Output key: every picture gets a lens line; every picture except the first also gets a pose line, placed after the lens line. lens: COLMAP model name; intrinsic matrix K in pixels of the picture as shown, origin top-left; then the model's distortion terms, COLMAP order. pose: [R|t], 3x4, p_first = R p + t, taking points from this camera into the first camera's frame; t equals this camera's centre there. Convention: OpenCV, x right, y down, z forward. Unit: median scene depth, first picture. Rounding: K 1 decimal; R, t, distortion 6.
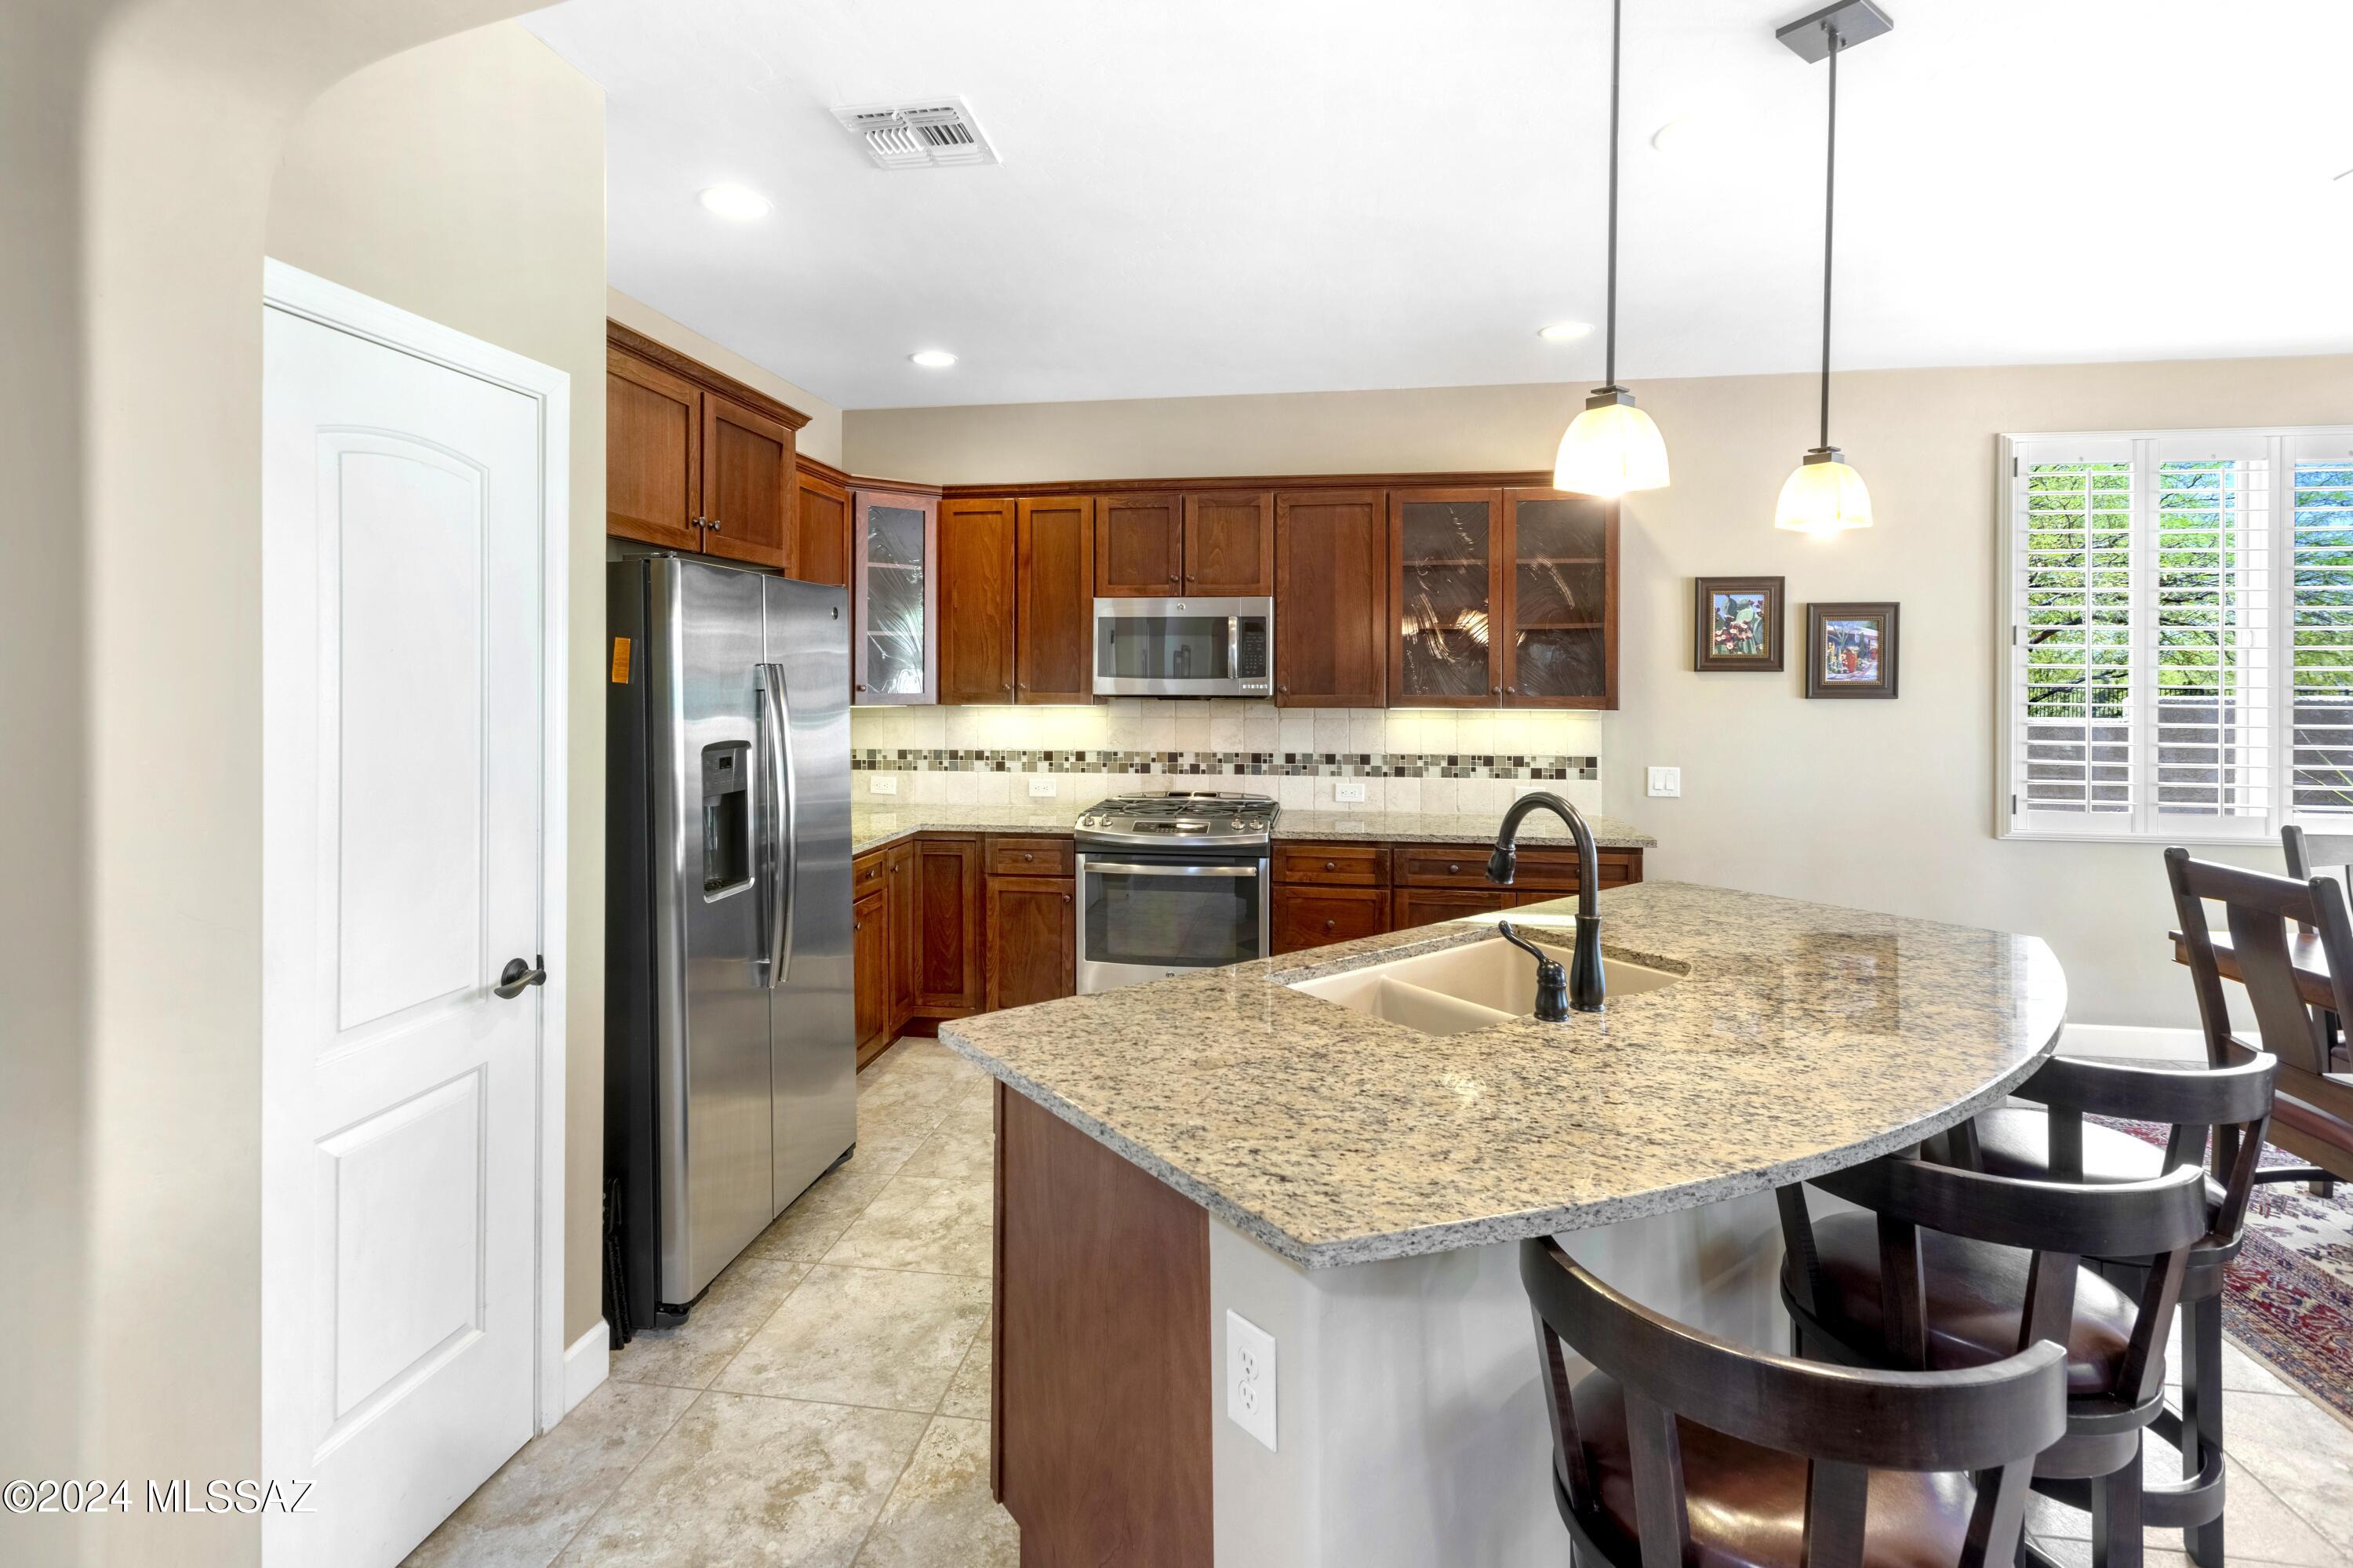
lens RADIAL K [[1080.6, 0, 1150.2], [0, 1080.6, 683.7], [0, 0, 1]] dist [0.001532, 0.000189]
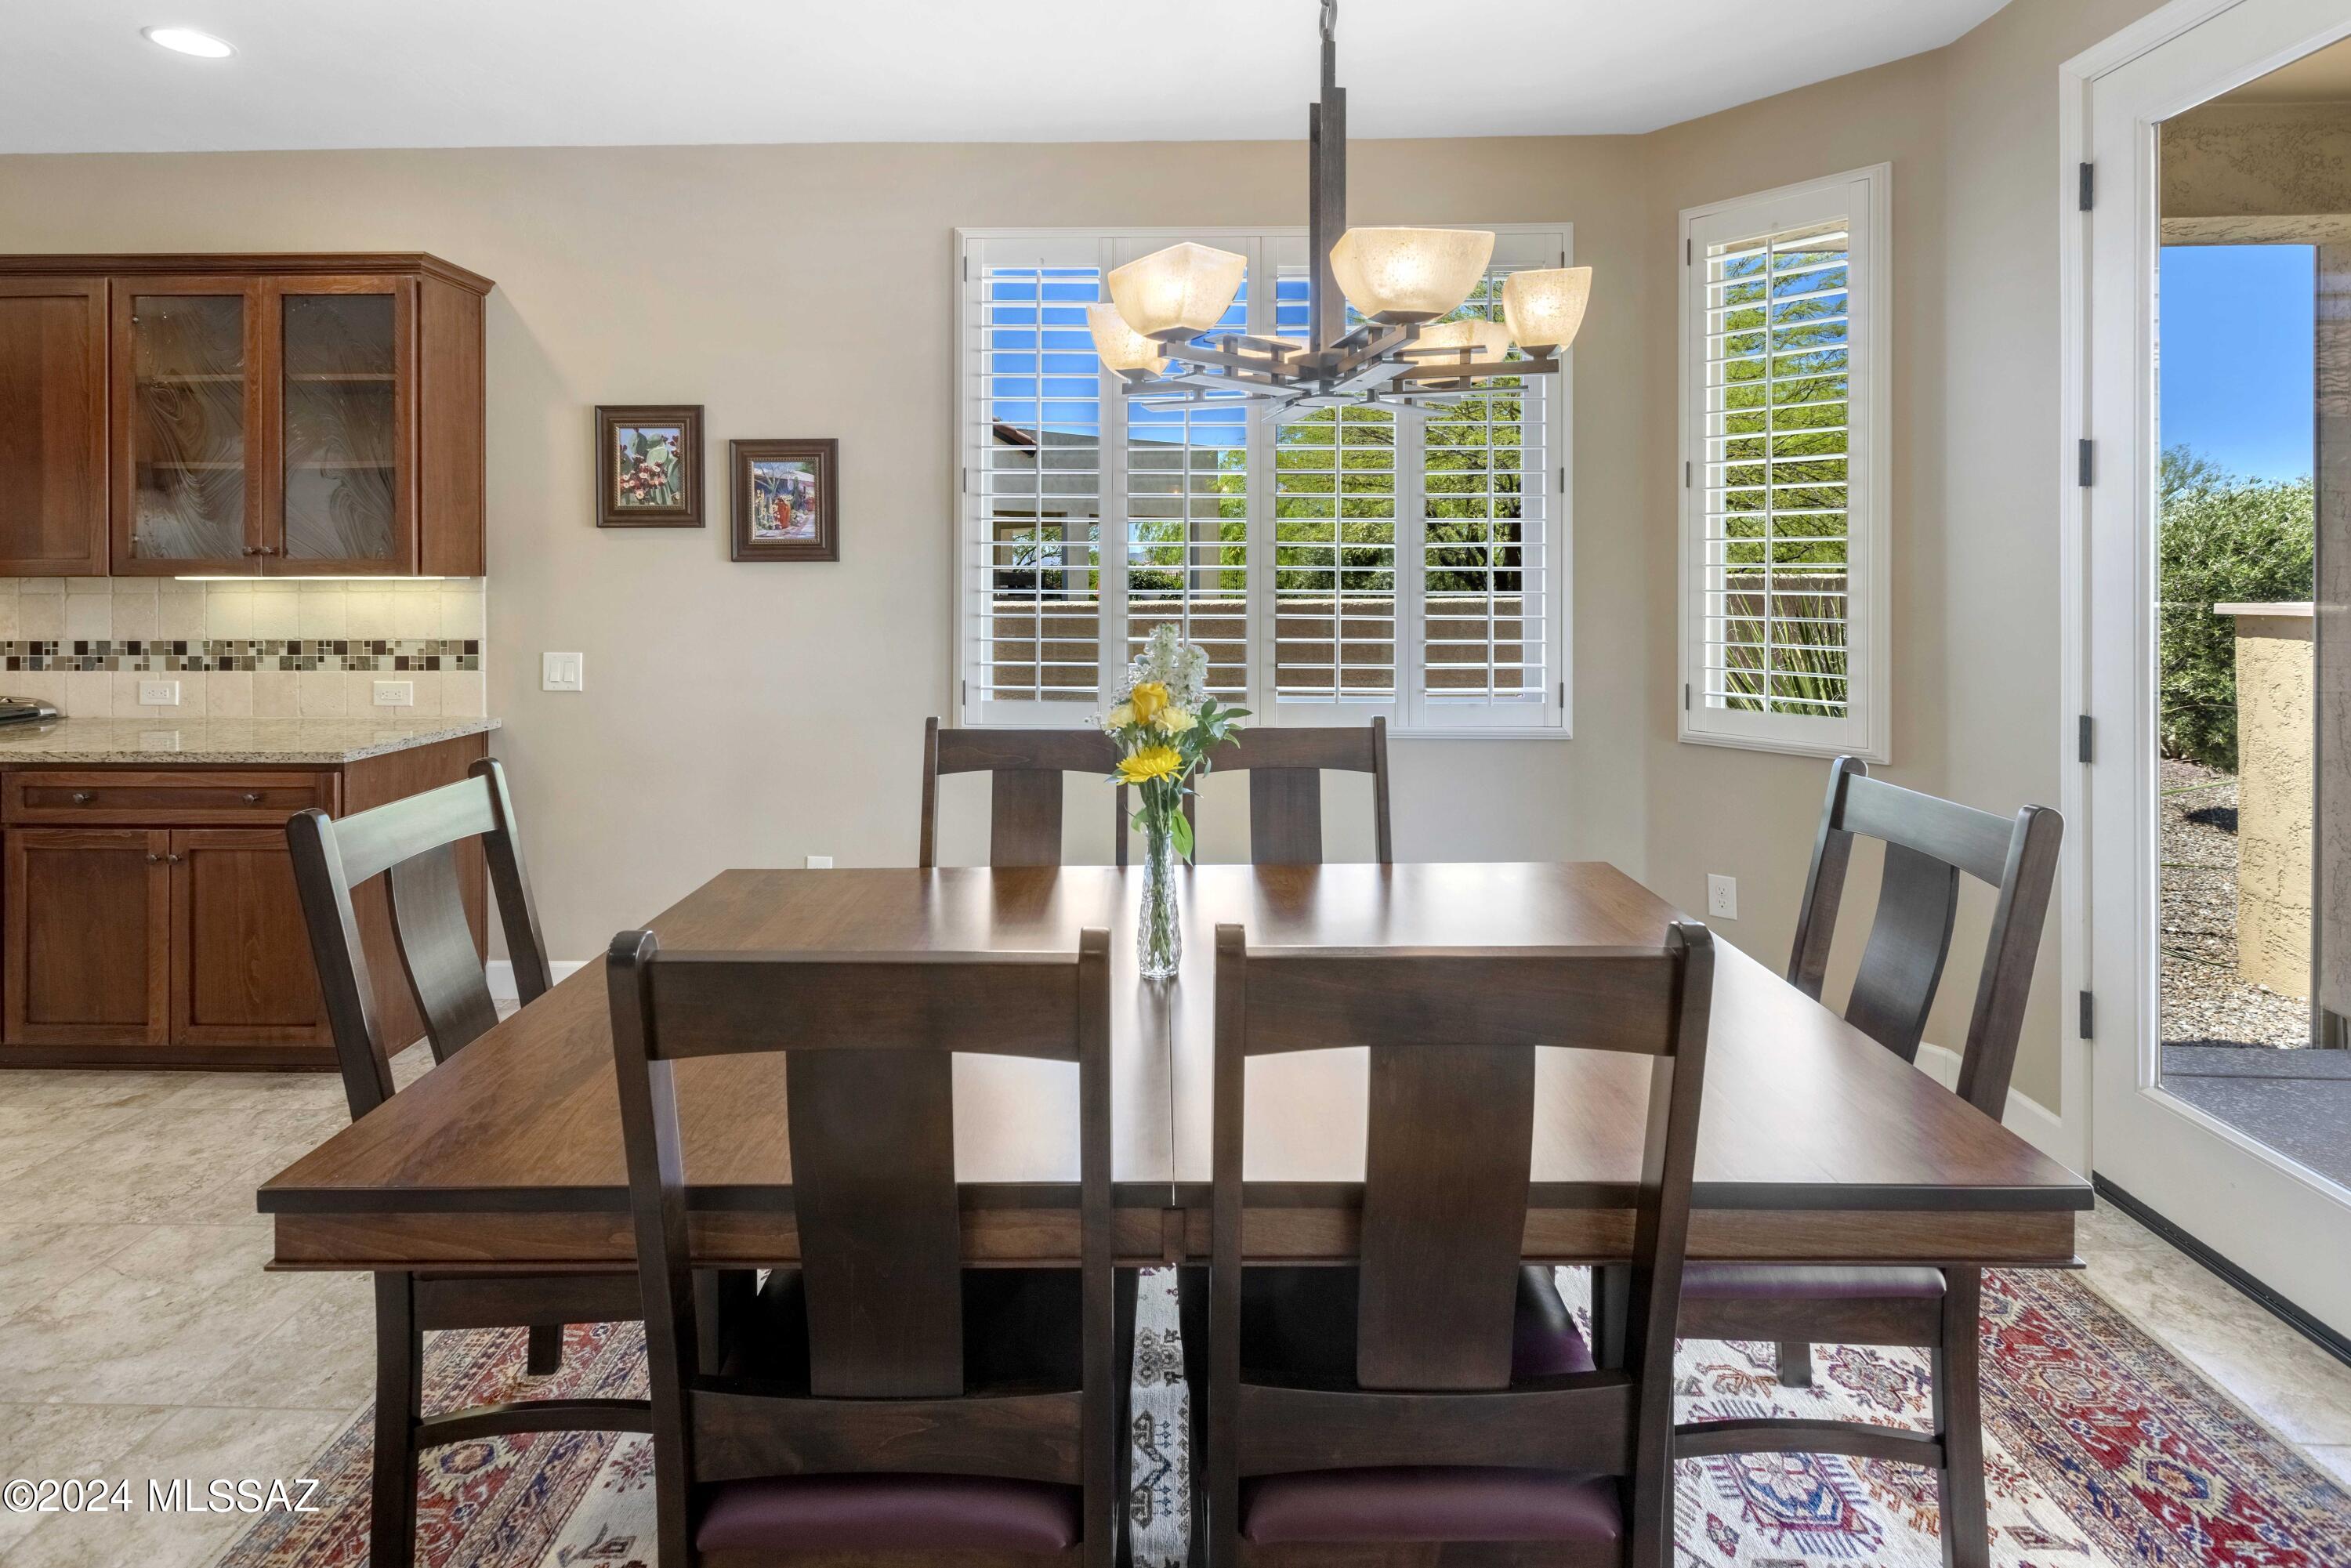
lens RADIAL K [[1079.6, 0, 1171.5], [0, 1079.6, 574.6], [0, 0, 1]] dist [0.001532, 0.000189]
pose [[0.991908, -0.005006, 0.126858, 0.813987], [0.005057, 0.999987, -0.000075, 0.024325], [-0.126856, 0.000716, 0.991921, 0.184859]]
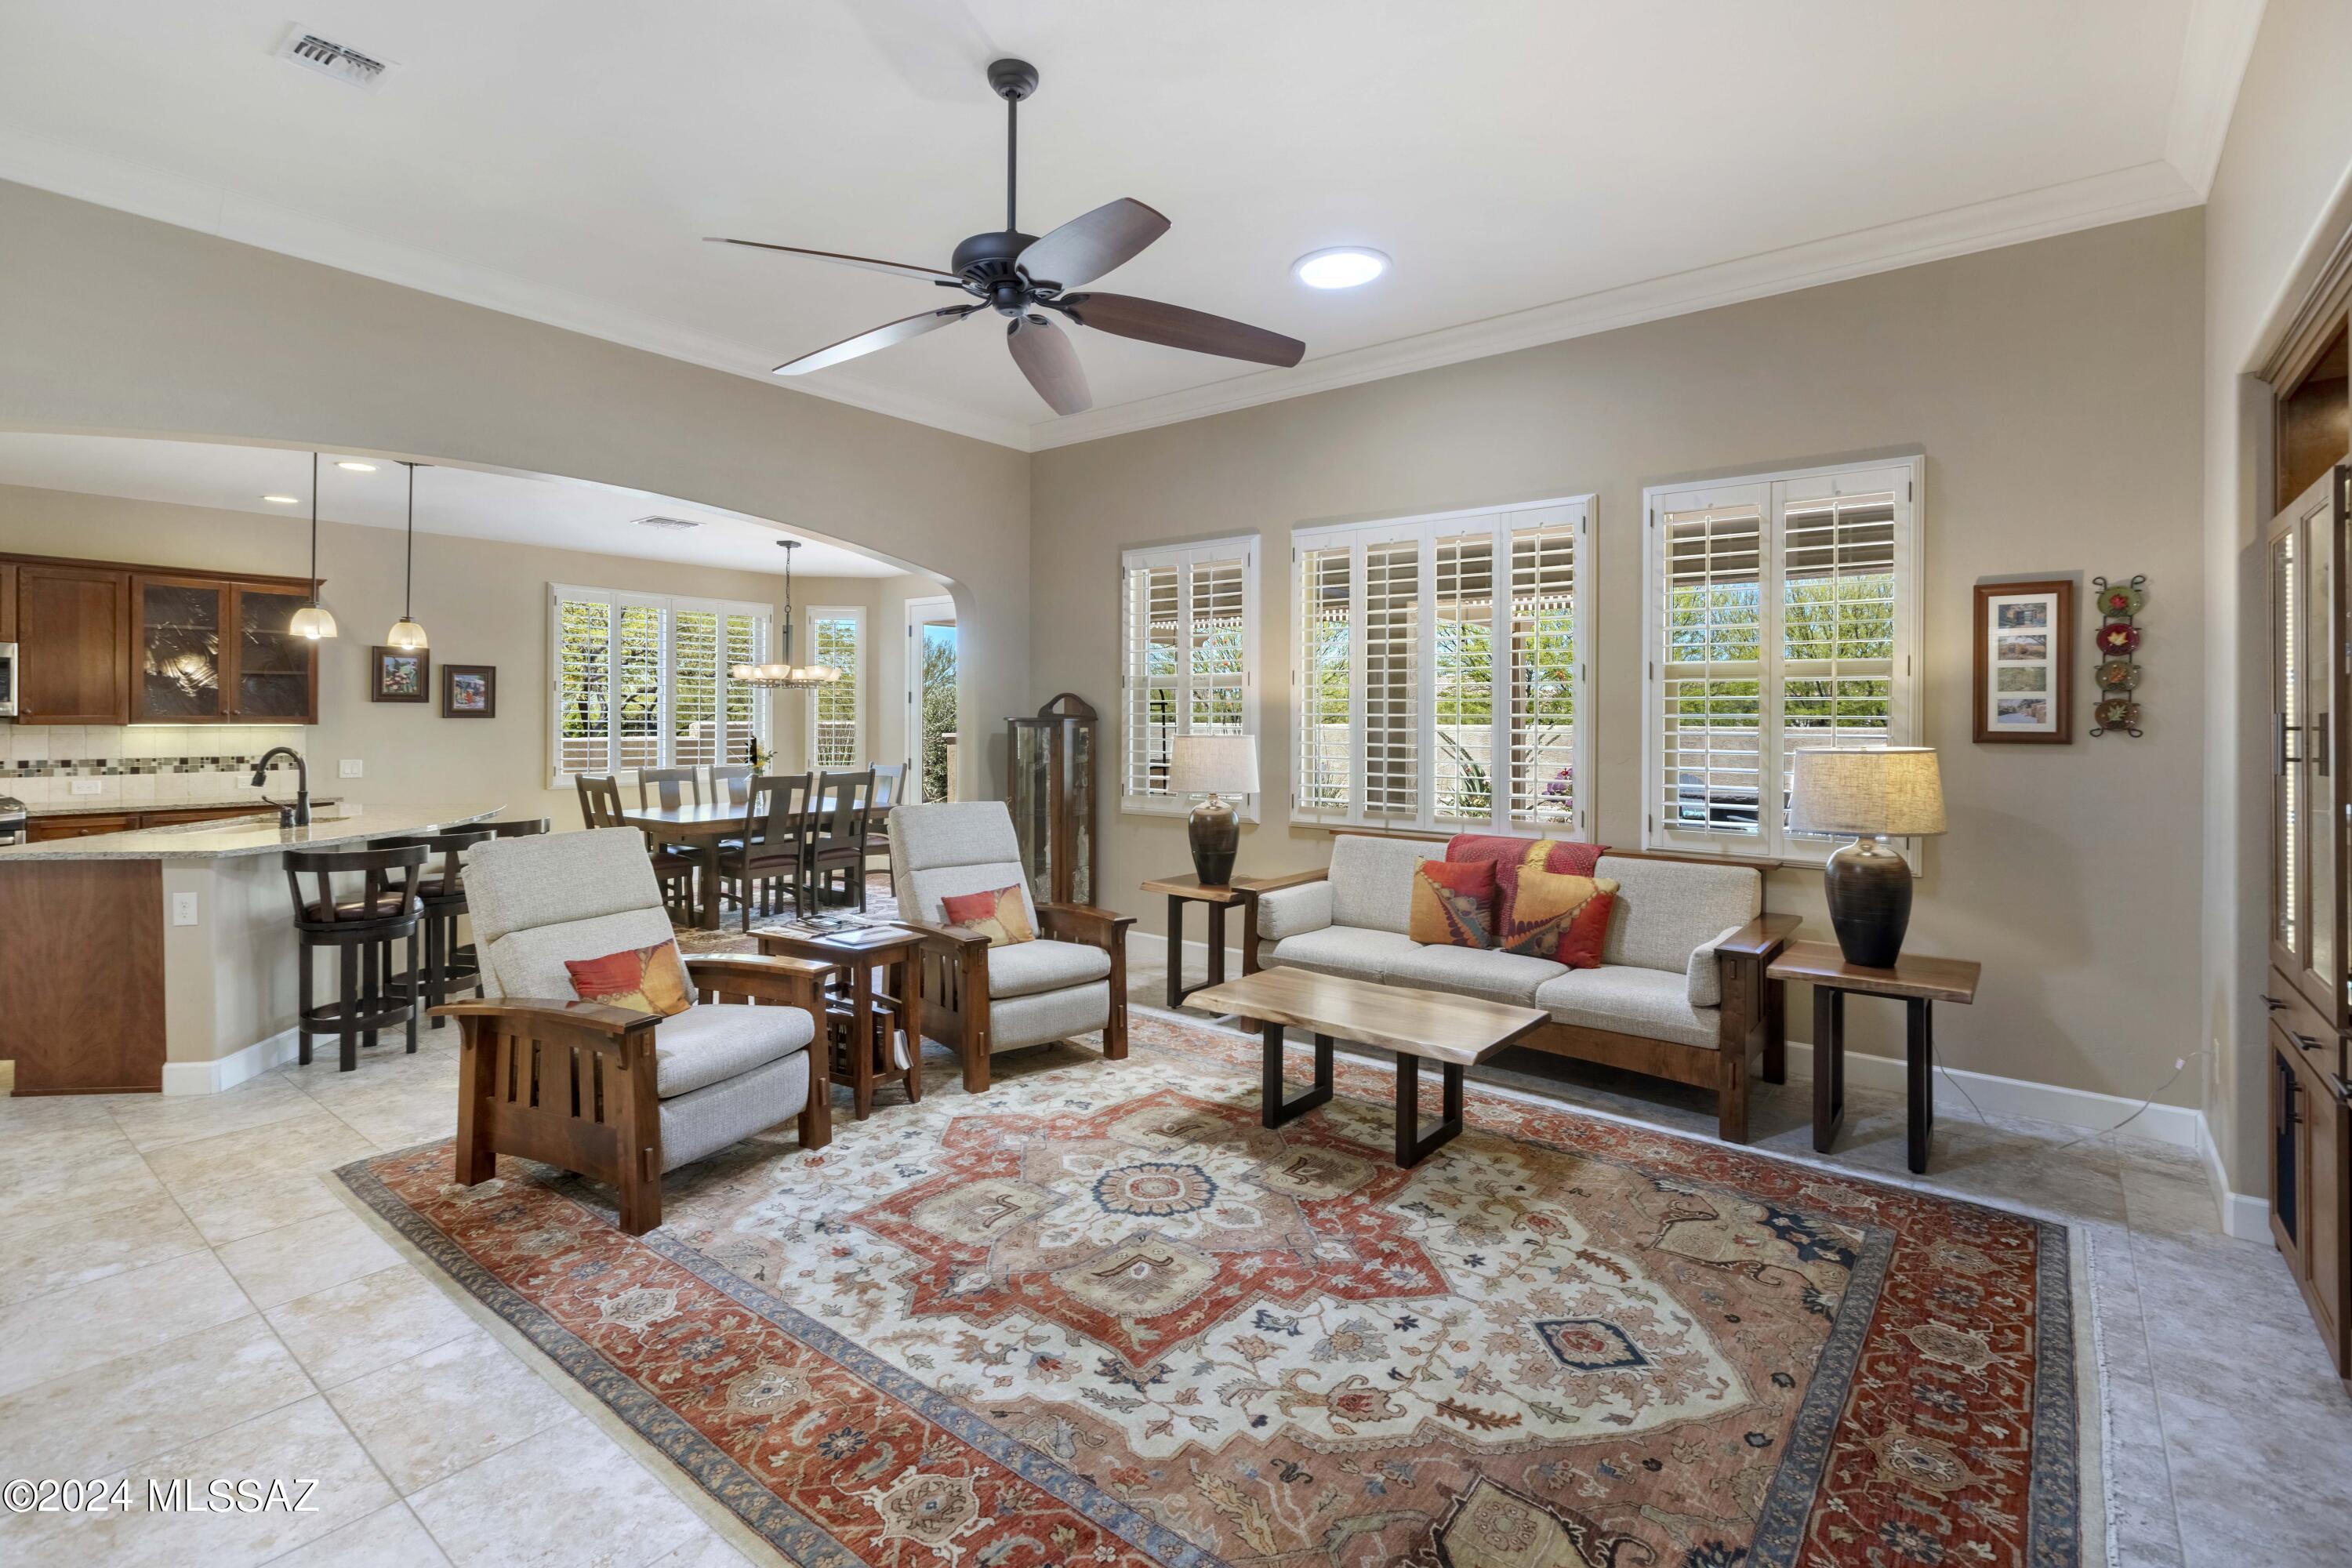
lens RADIAL K [[1080.1, 0, 1187.8], [0, 1080.1, 717.0], [0, 0, 1]] dist [0.001532, 0.000189]
pose [[0.468611, 0.000754, 0.883404, -0.386809], [0.001510, 0.999997, -0.001654, 0.016807], [-0.883403, 0.002109, 0.468609, -0.908227]]
